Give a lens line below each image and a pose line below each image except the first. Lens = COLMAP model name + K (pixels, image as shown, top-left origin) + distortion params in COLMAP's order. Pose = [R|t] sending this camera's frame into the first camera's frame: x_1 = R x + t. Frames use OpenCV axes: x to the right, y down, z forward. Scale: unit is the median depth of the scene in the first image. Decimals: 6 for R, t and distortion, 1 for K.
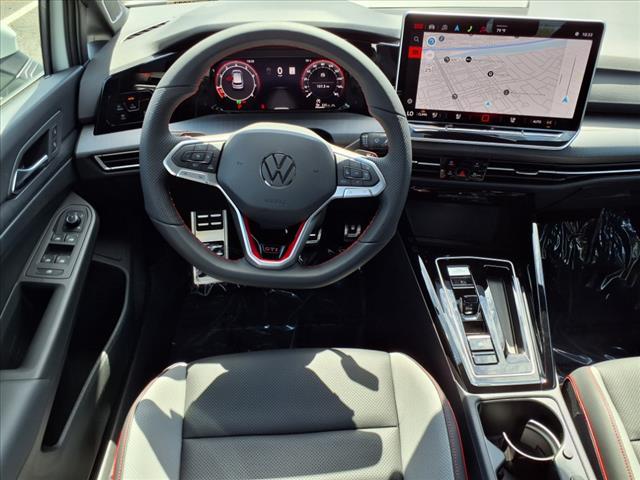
lens RADIAL K [[555.4, 0, 320.0], [0, 555.4, 240.0], [0, 0, 1]] dist [0.083239, -0.139687]
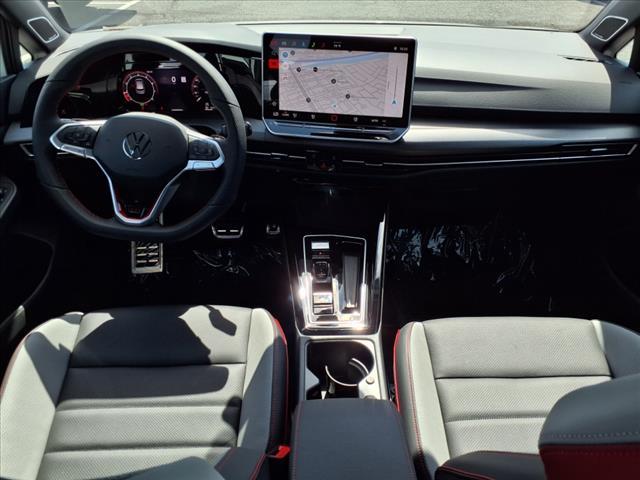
lens RADIAL K [[555.4, 0, 320.0], [0, 555.4, 240.0], [0, 0, 1]] dist [0.083239, -0.139687]
pose [[0.998923, 0.015527, -0.043726, 0.337076], [-0.018924, 0.996743, -0.078396, 0.154075], [0.042367, 0.079139, 0.995963, -0.208979]]
